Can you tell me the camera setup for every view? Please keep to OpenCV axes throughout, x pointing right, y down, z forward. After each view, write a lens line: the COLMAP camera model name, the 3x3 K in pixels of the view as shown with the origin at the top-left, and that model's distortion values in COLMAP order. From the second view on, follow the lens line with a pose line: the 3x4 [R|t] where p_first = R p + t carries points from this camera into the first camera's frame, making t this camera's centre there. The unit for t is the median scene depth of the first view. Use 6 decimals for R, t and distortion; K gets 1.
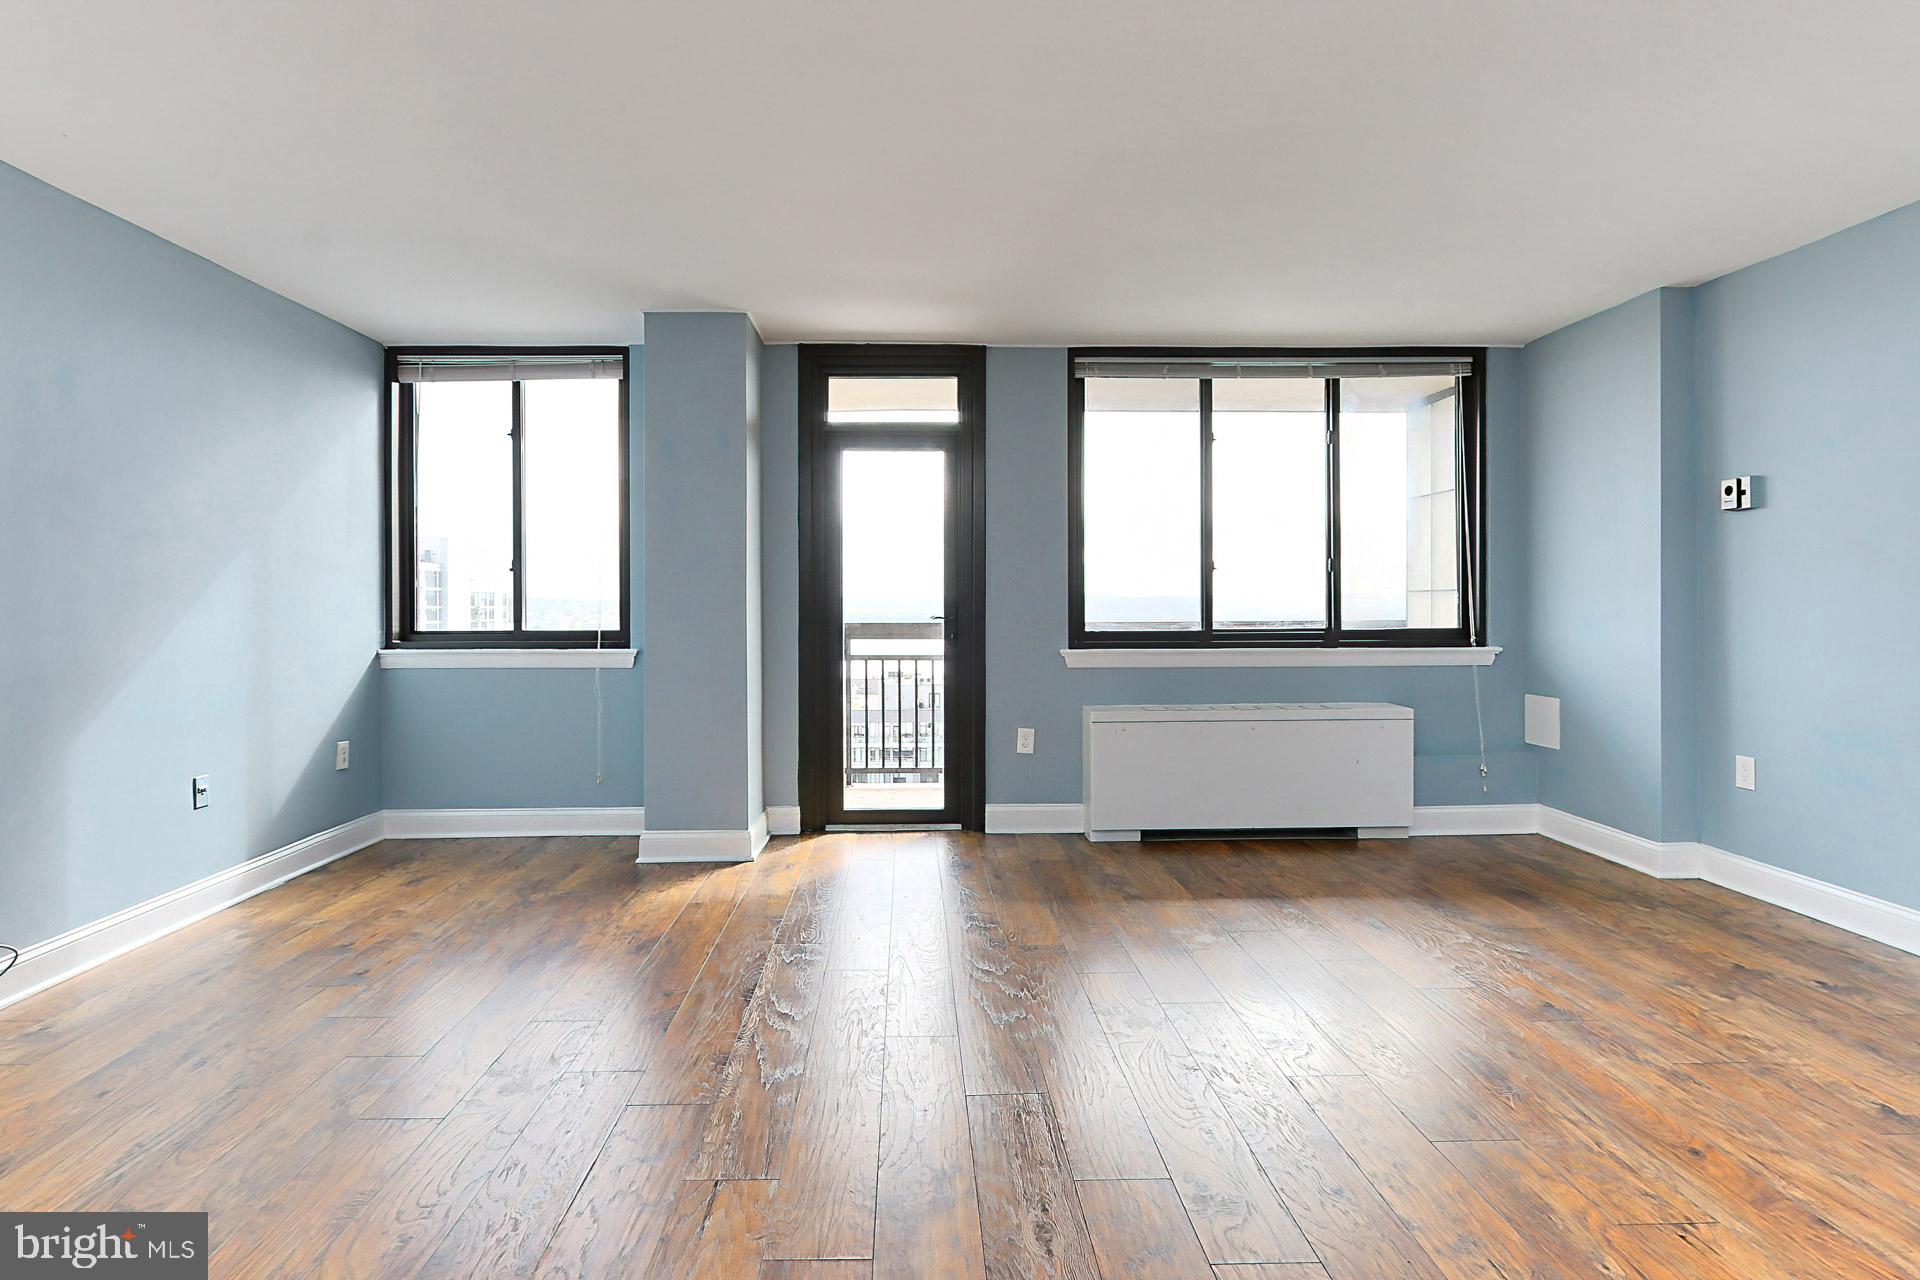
lens RADIAL K [[925.6, 0, 963.3], [0, 925.6, 618.1], [0, 0, 1]] dist [-0.005677, 0.008598]
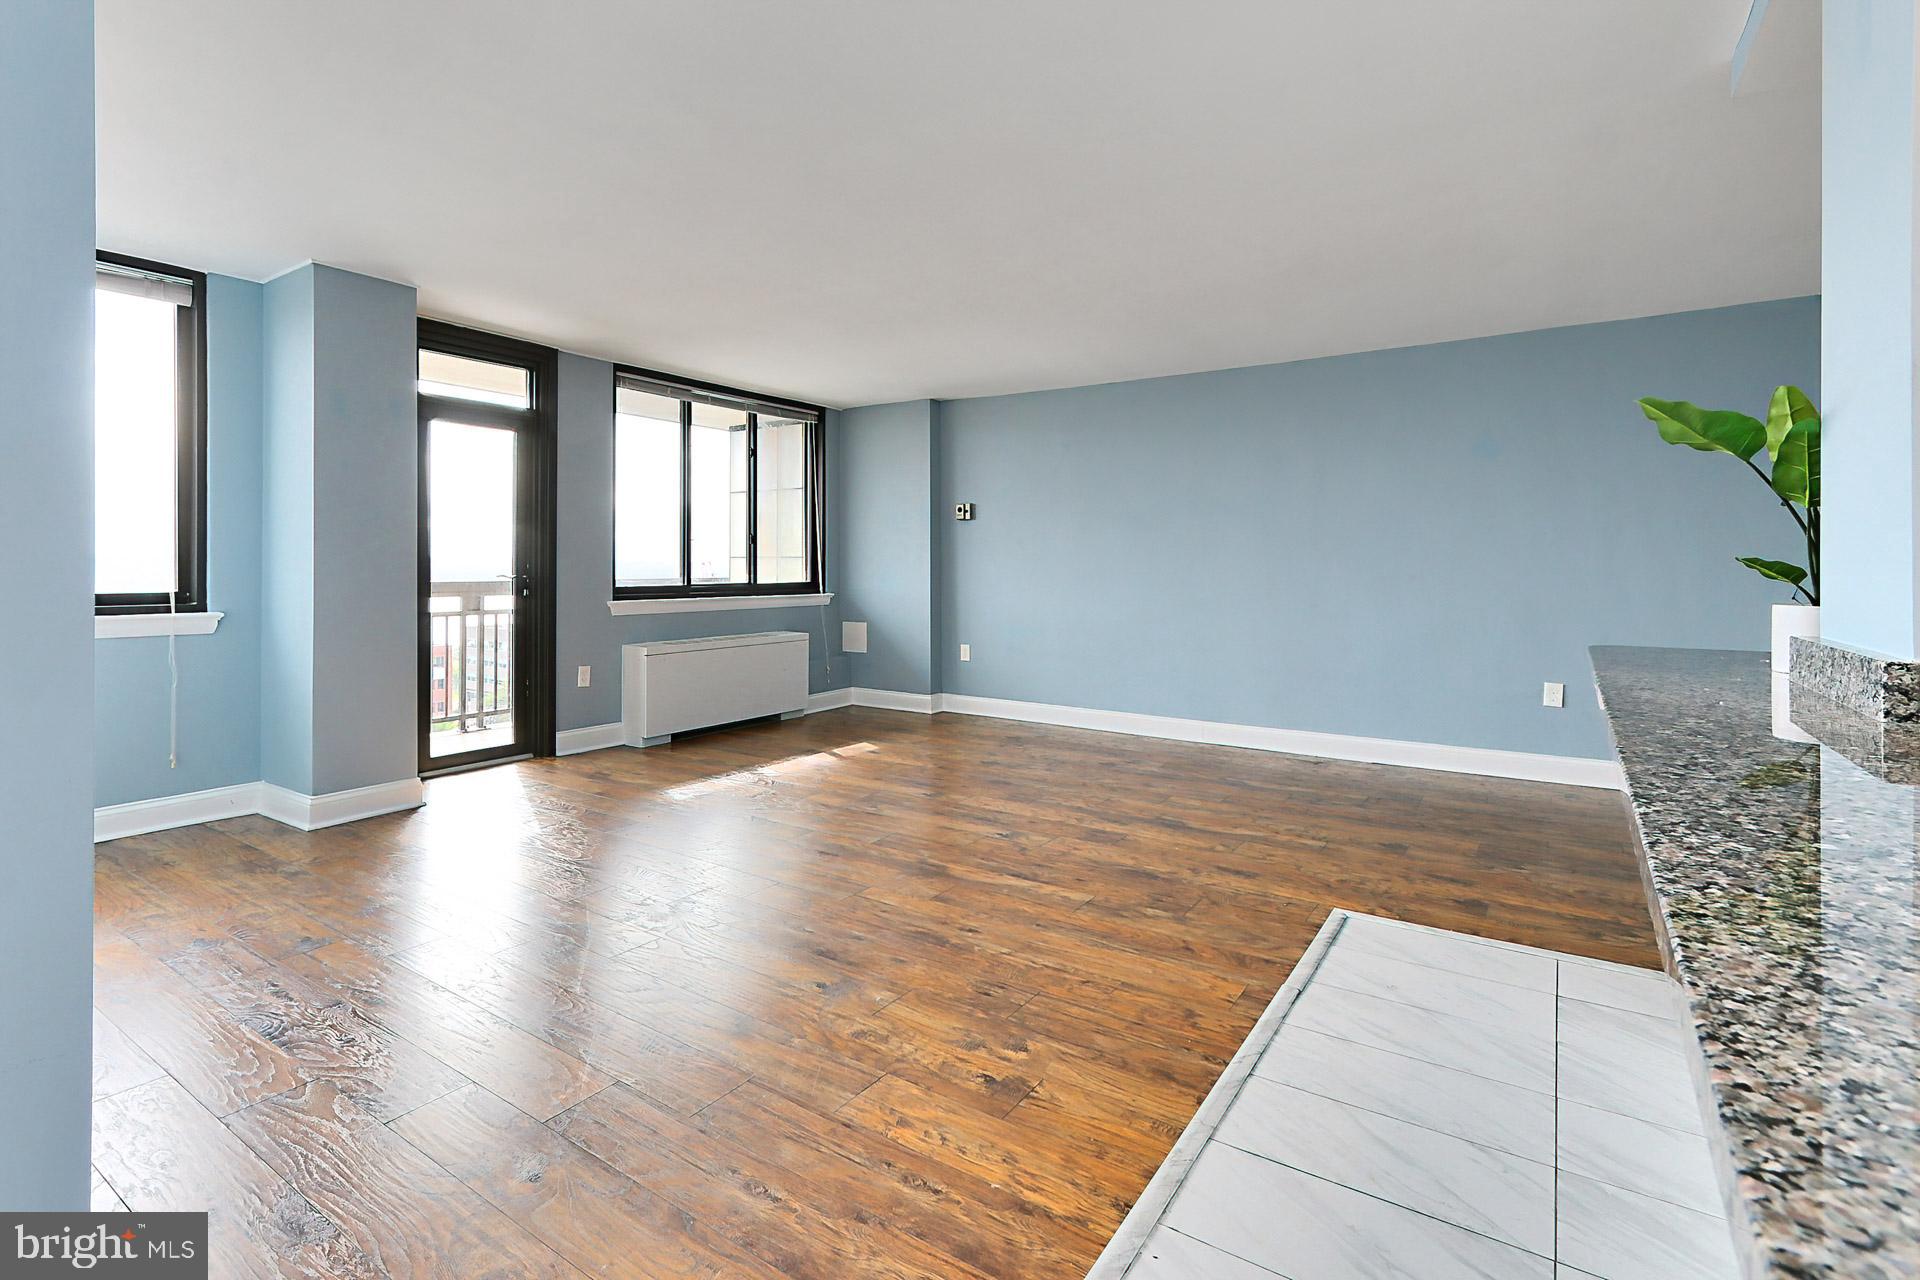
lens RADIAL K [[899.3, 0, 882.5], [0, 899.3, 571.4], [0, 0, 1]] dist [-0.002471, 0.001719]
pose [[0.615521, 0.001279, 0.788119, -0.628062], [0.000365, 0.999998, -0.001909, -0.004418], [-0.788120, 0.001463, 0.615520, -0.045827]]
